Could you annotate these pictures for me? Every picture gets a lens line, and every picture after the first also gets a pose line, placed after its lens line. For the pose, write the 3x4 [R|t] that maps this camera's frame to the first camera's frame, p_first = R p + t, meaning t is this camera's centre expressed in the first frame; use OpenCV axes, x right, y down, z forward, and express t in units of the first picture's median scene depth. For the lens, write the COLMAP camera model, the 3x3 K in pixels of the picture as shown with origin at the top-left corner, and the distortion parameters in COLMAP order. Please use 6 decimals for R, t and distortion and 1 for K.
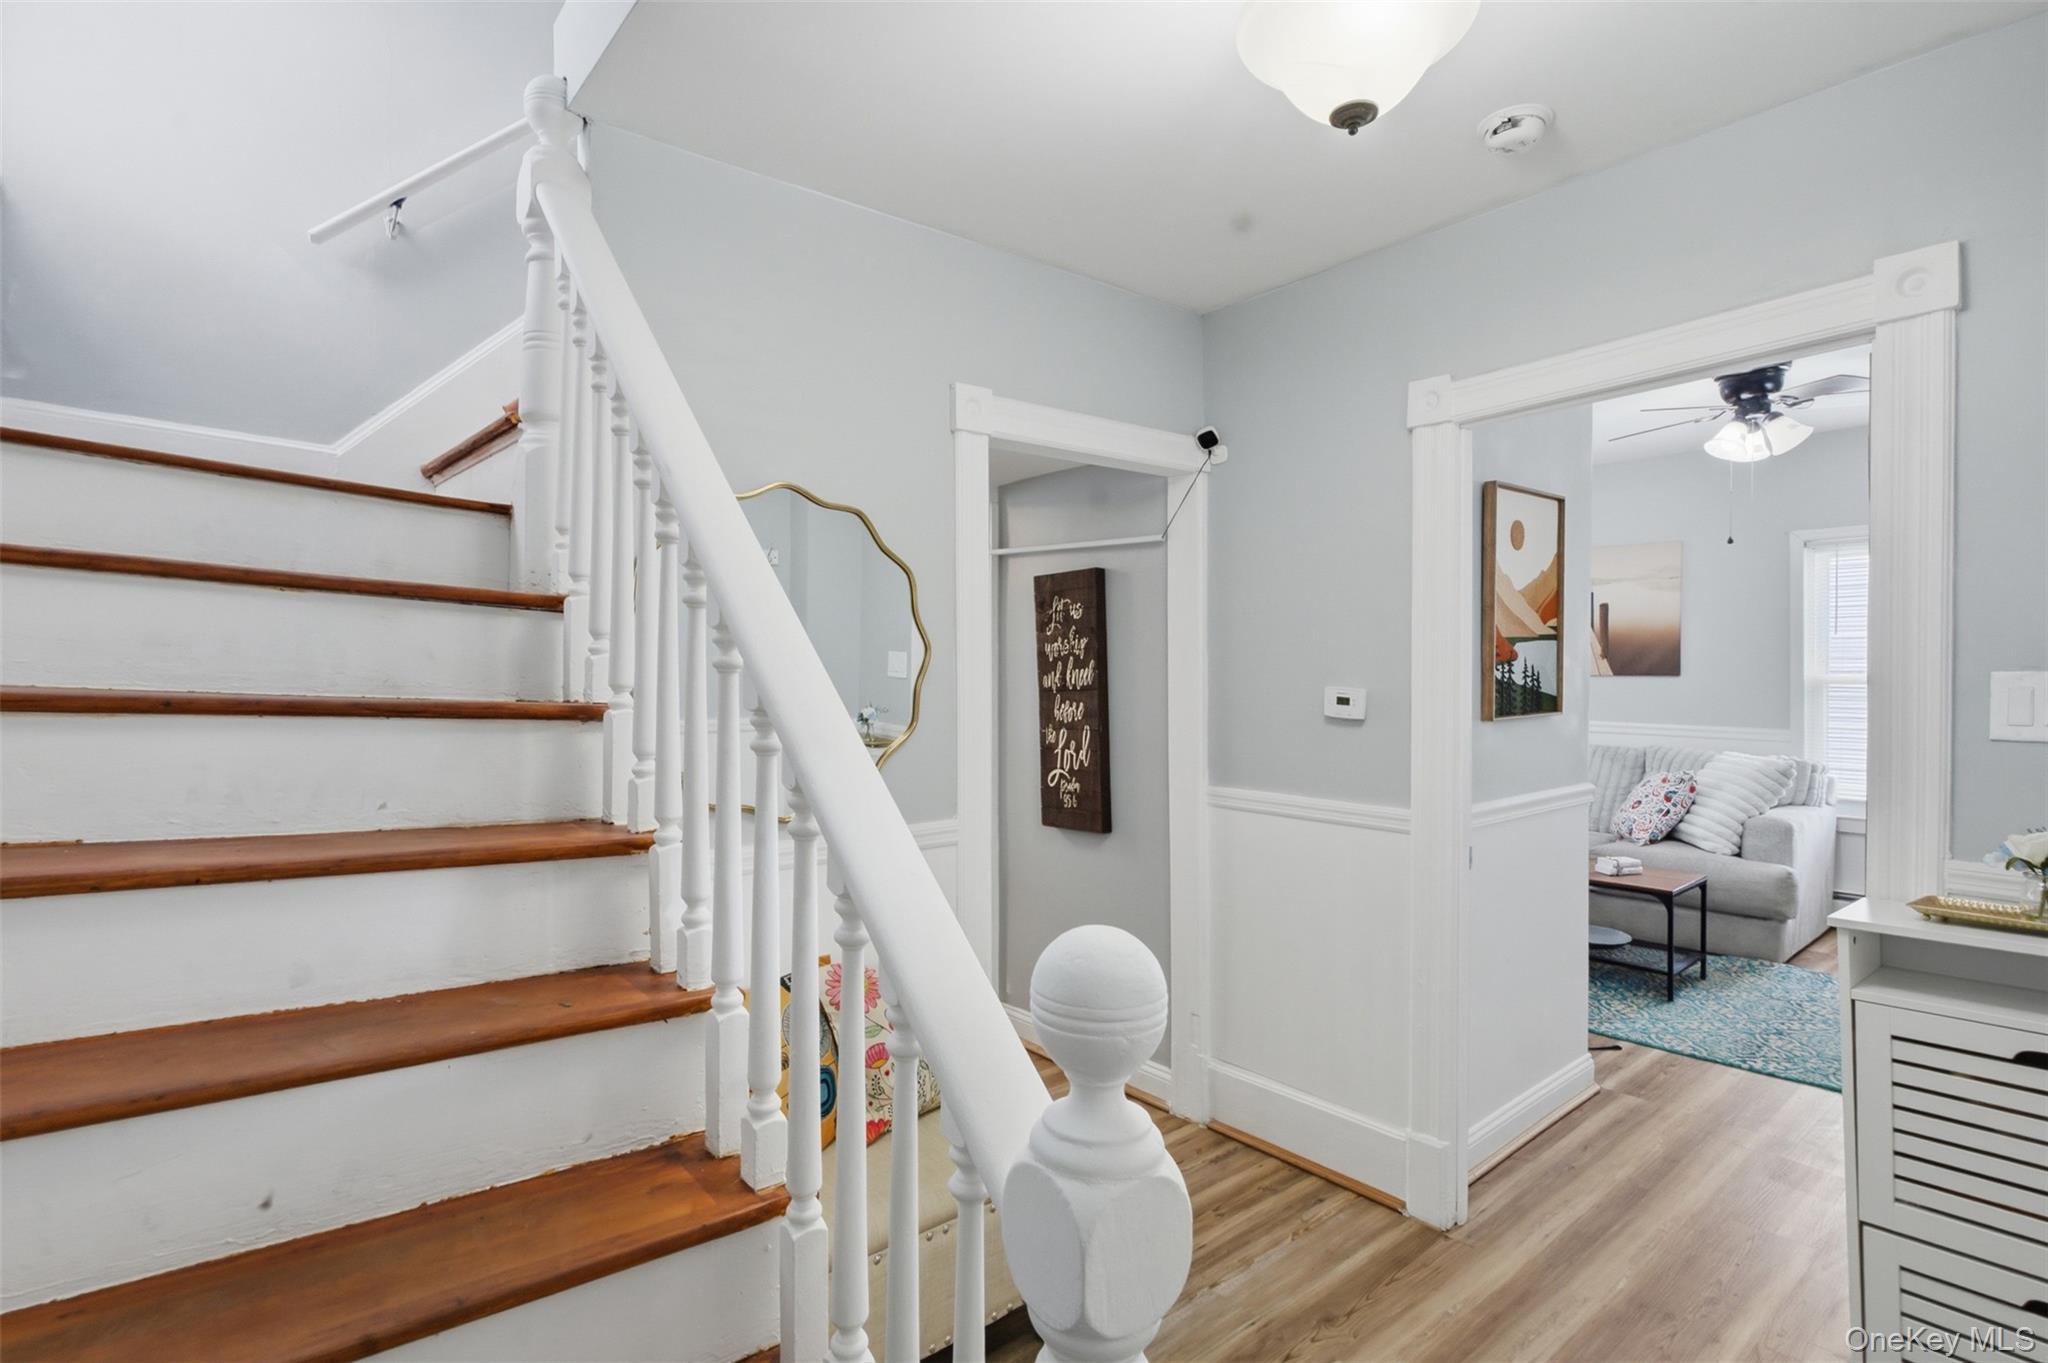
lens RADIAL K [[975.5, 0, 1026.9], [0, 975.5, 688.6], [0, 0, 1]] dist [0.002445, -0.003509]
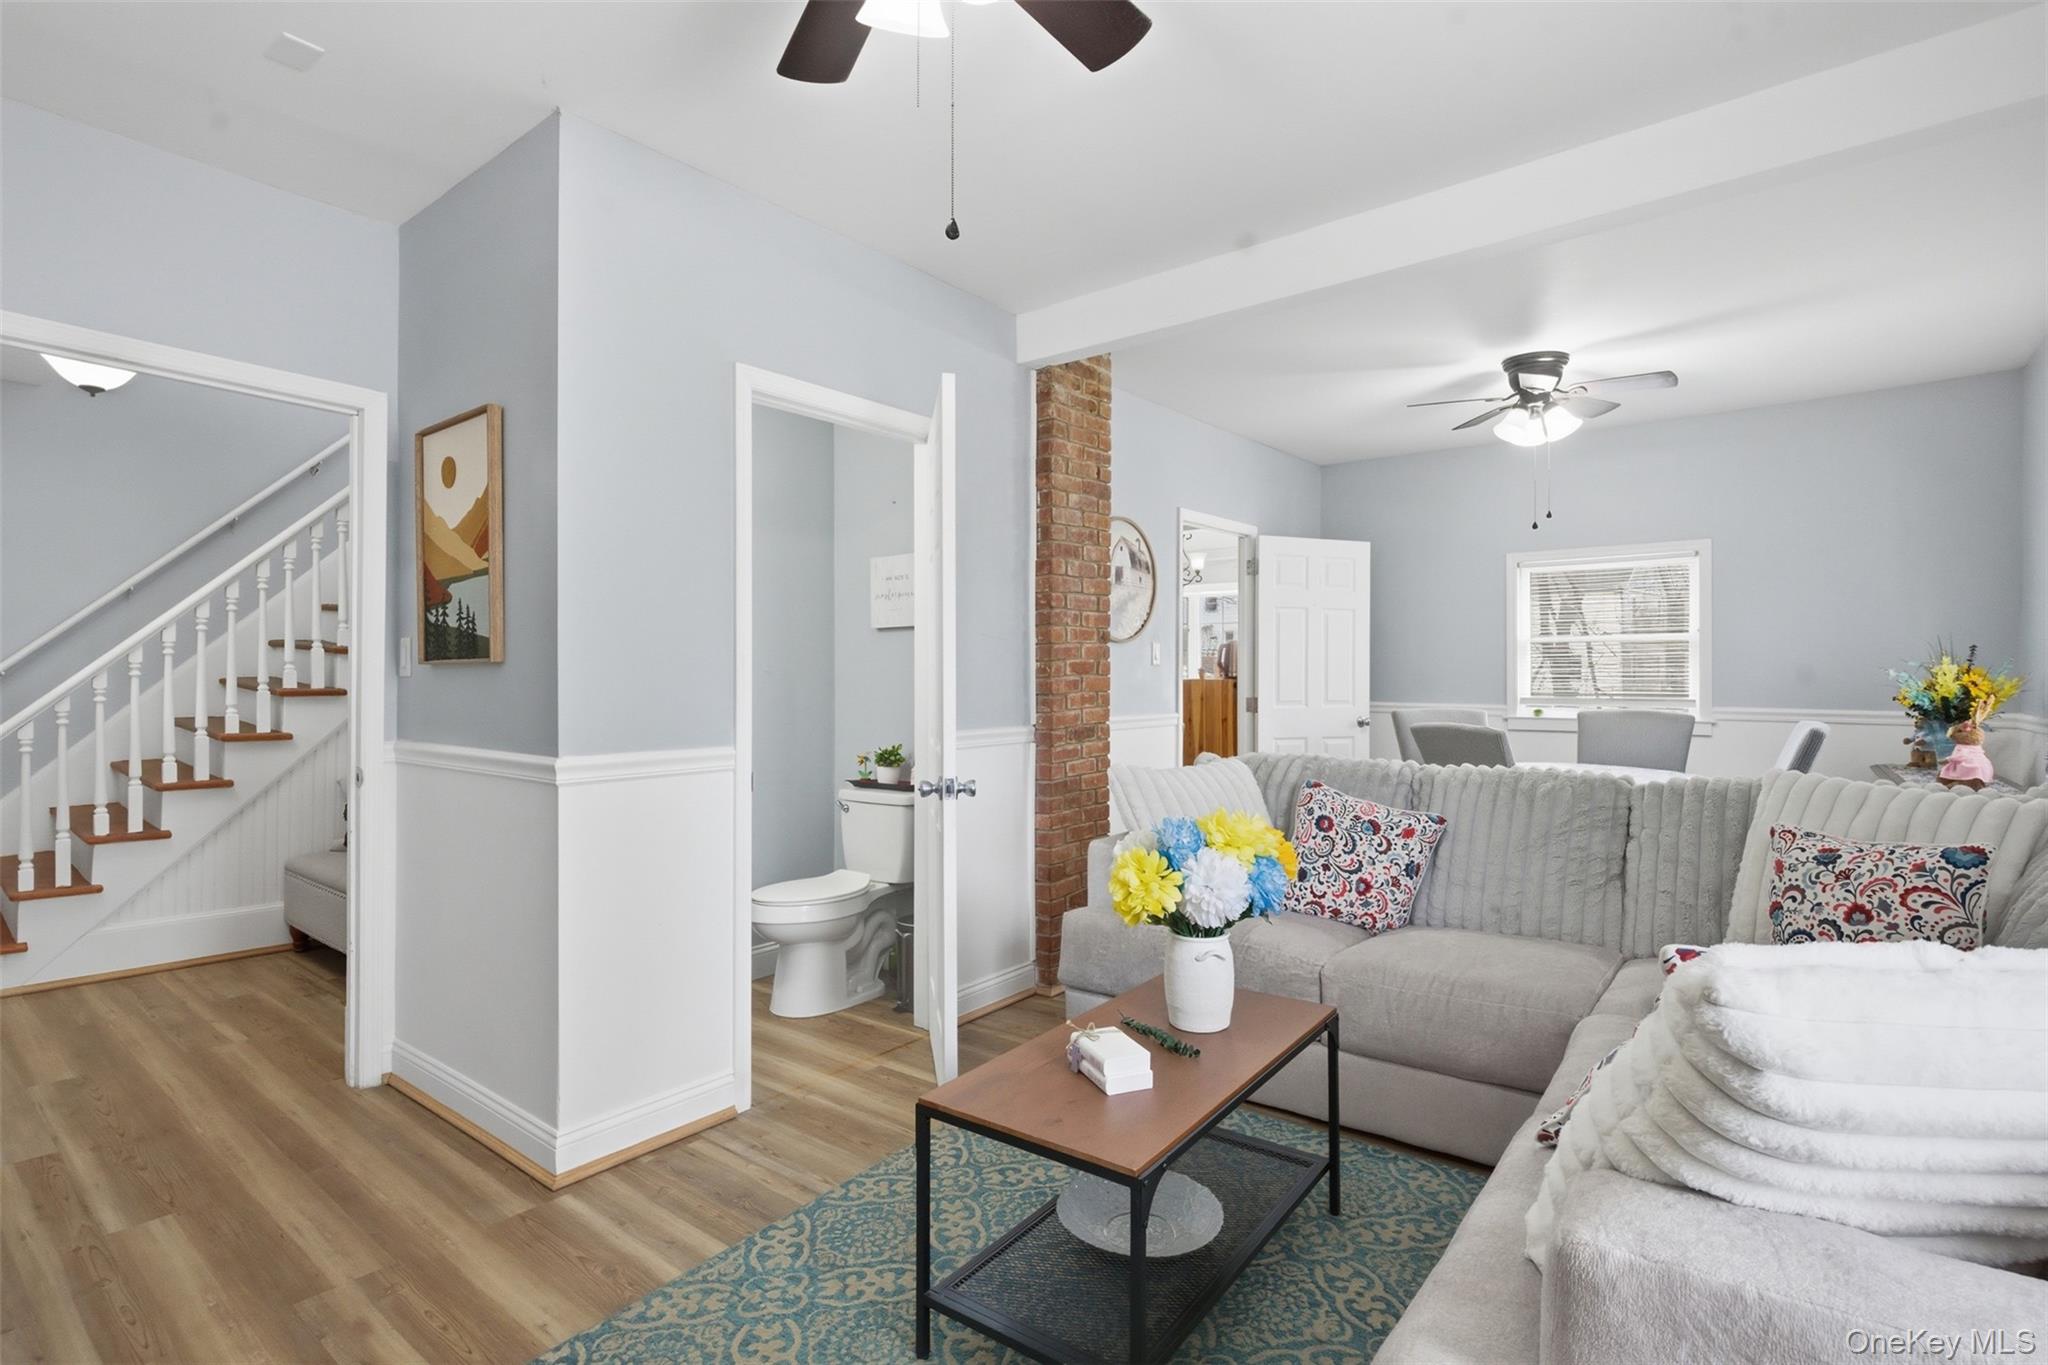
lens RADIAL K [[975.5, 0, 1030.2], [0, 975.5, 671.1], [0, 0, 1]] dist [0.002445, -0.003509]
pose [[0.215067, 0.003251, -0.976594, 0.905868], [-0.020706, 0.999785, -0.001232, 0.016249], [0.976380, 0.020486, 0.215088, 0.784887]]
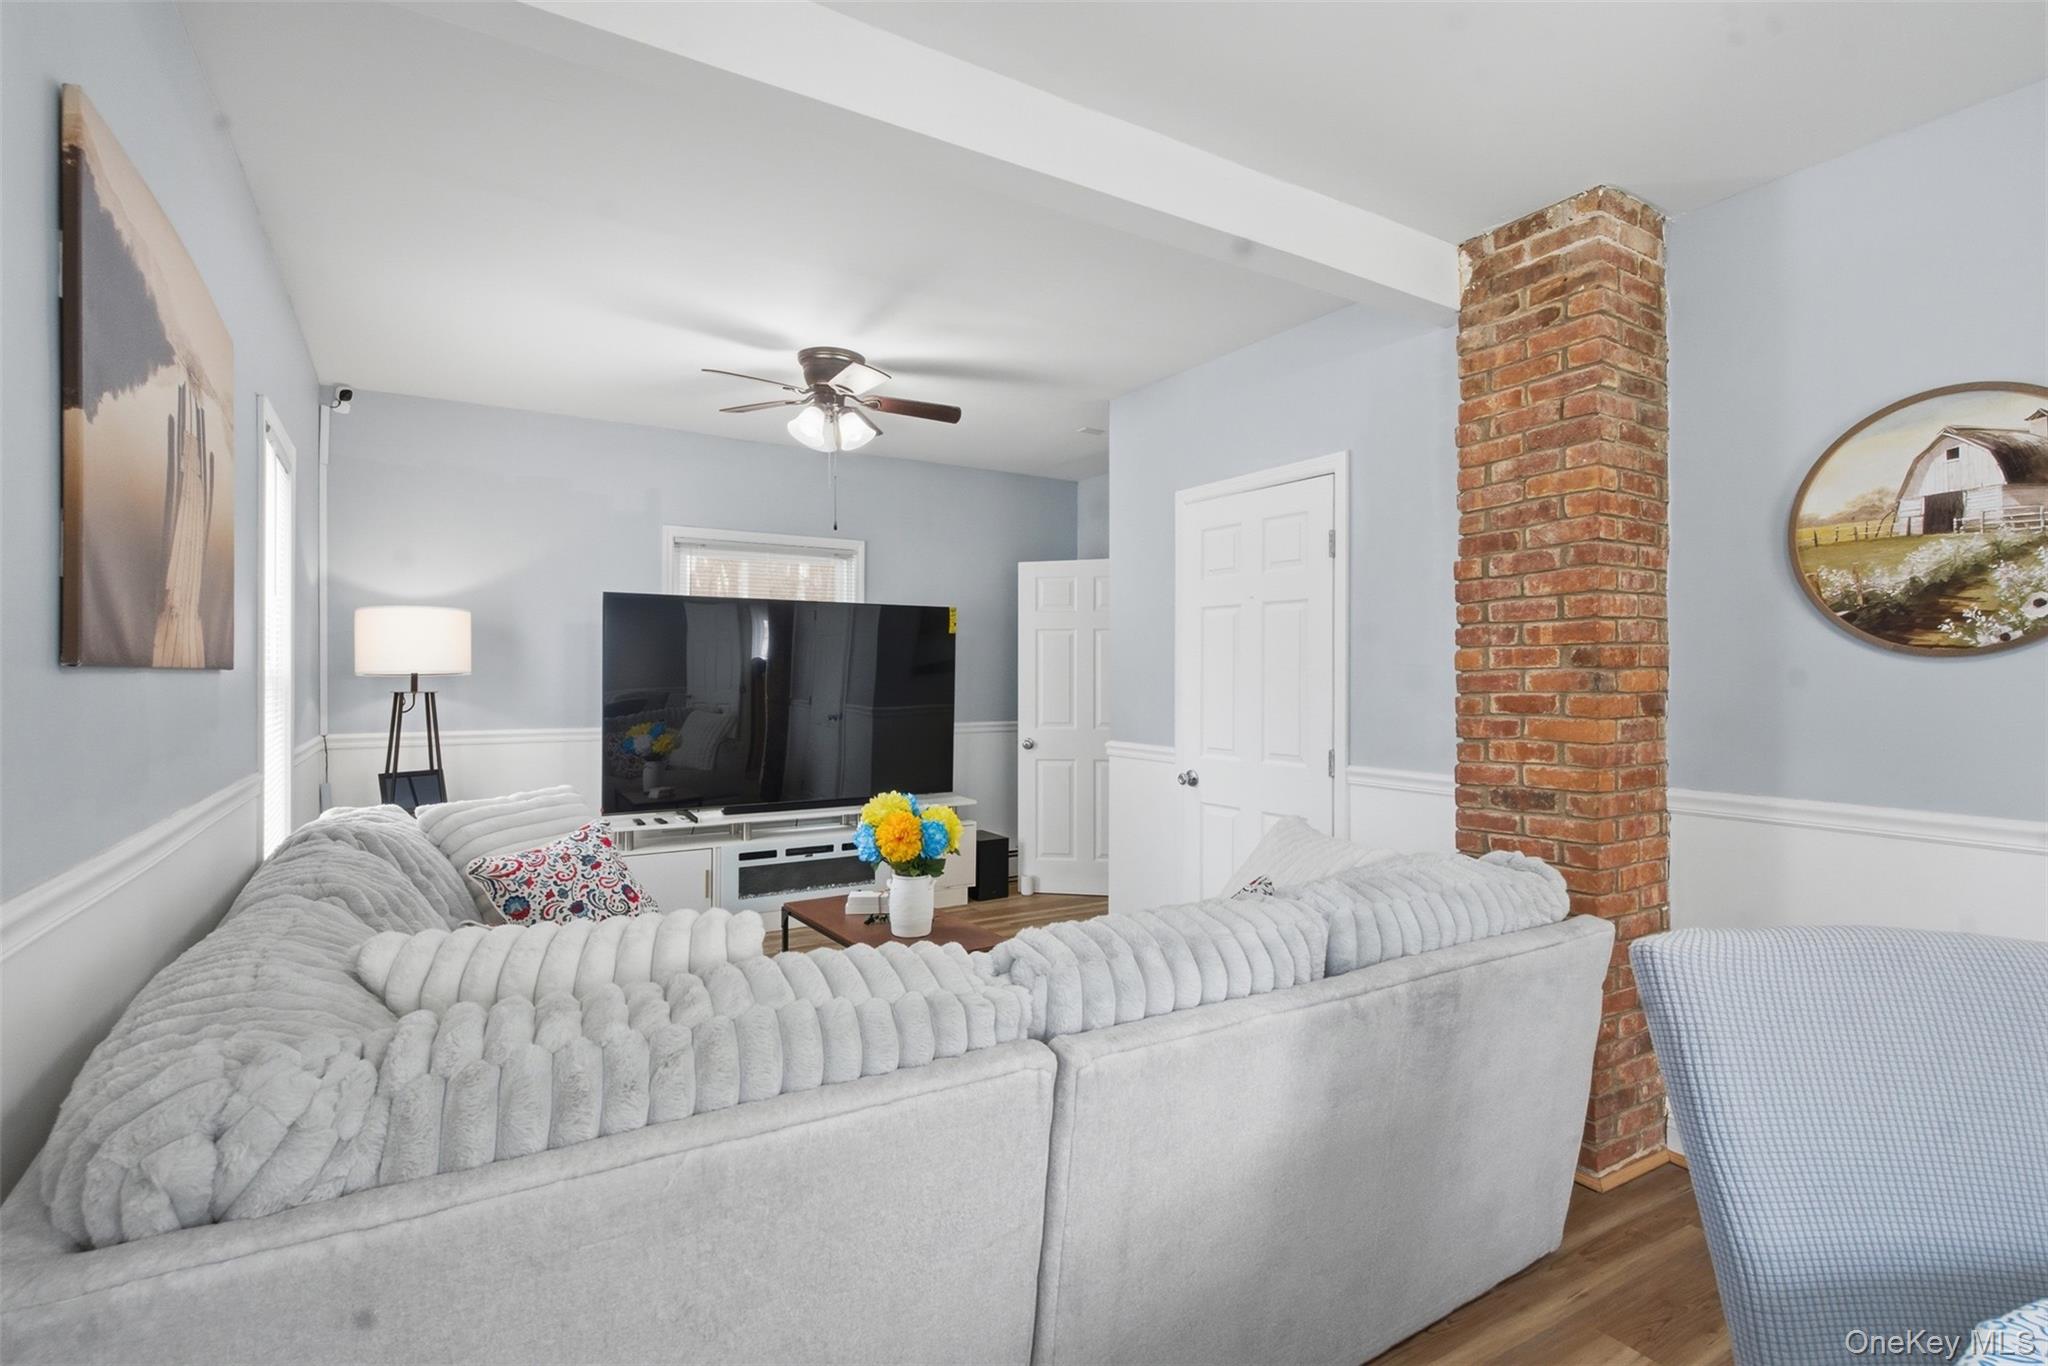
lens RADIAL K [[975.5, 0, 1009.2], [0, 975.5, 666.9], [0, 0, 1]] dist [0.002445, -0.003509]
pose [[-0.988722, 0.006011, 0.149644, 0.336555], [0.007848, 0.999901, 0.011689, -0.018979], [-0.149559, 0.012732, -0.988671, 1.597720]]
